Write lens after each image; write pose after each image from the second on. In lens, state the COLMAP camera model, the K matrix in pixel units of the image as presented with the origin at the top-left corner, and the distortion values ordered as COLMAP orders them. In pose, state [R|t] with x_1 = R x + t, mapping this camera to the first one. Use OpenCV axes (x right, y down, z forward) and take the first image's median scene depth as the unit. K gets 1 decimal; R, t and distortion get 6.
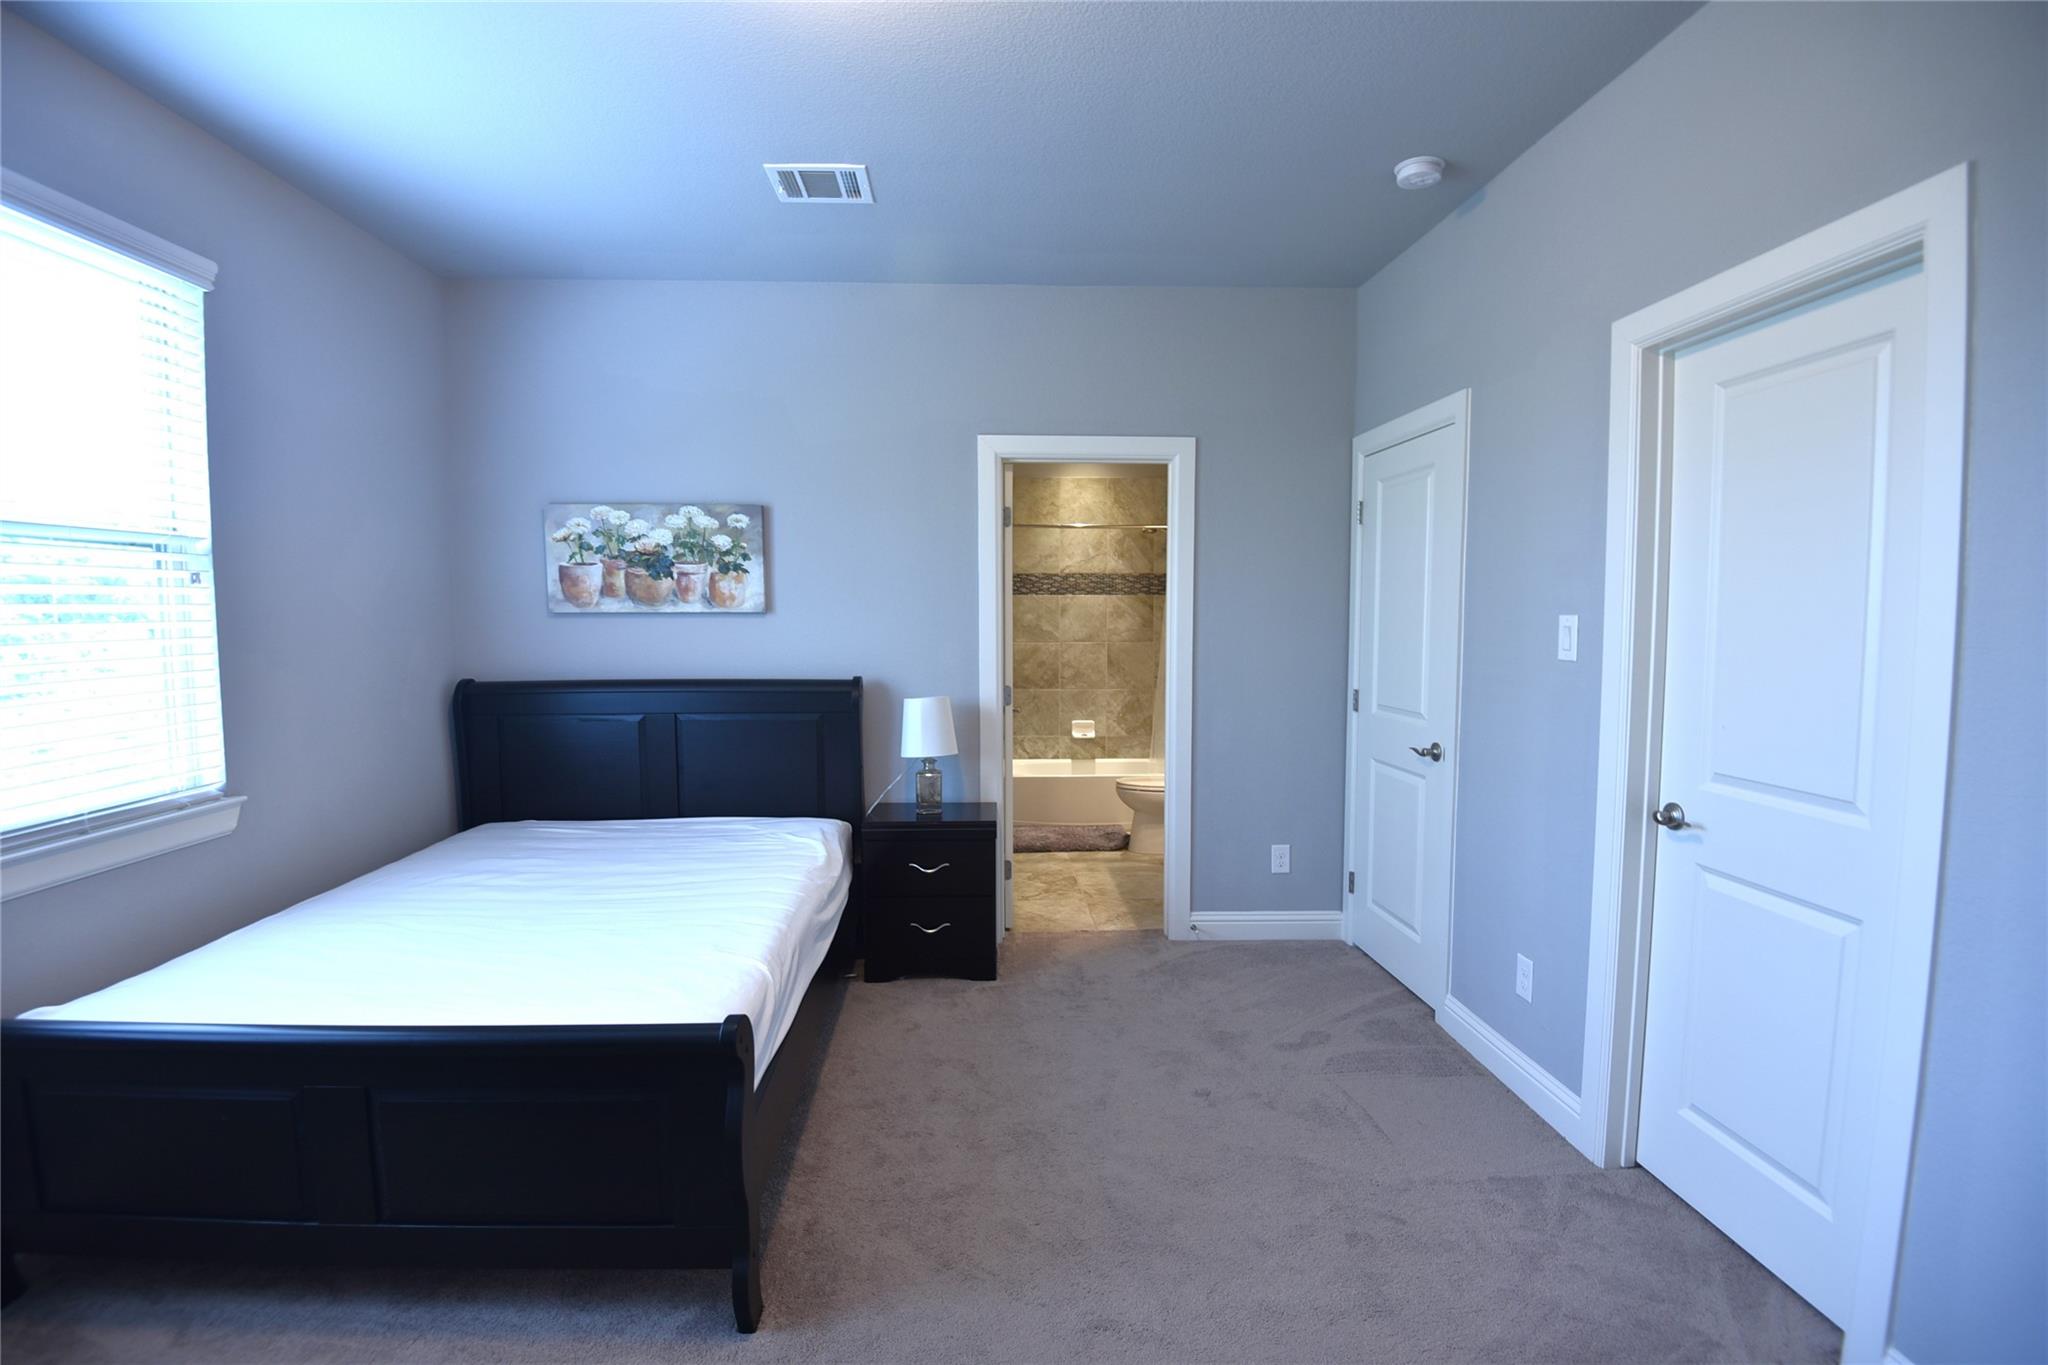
lens RADIAL K [[922.5, 0, 1018.5], [0, 922.5, 688.7], [0, 0, 1]] dist [-0.002660, -0.000778]
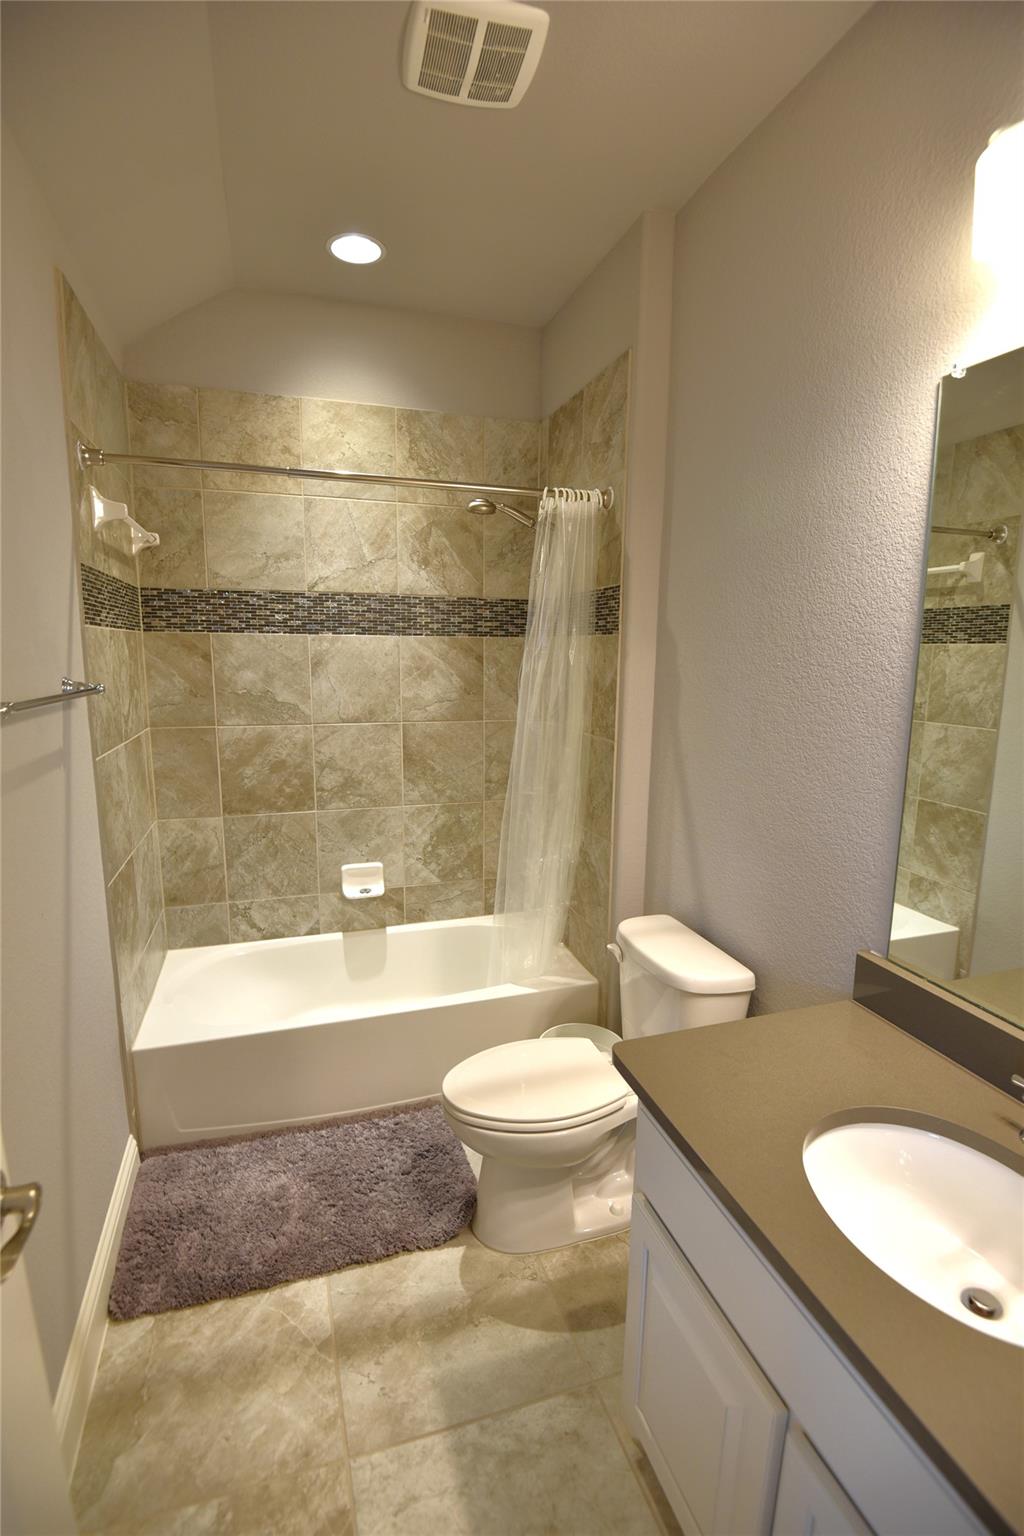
lens RADIAL K [[691.9, 0, 521.6], [0, 691.9, 766.4], [0, 0, 1]] dist [-0.002660, -0.000778]
pose [[0.957295, -0.038375, 0.286555, 0.045020], [0.006044, 0.993592, 0.112868, -0.070488], [-0.289050, -0.106316, 0.951392, 0.583187]]
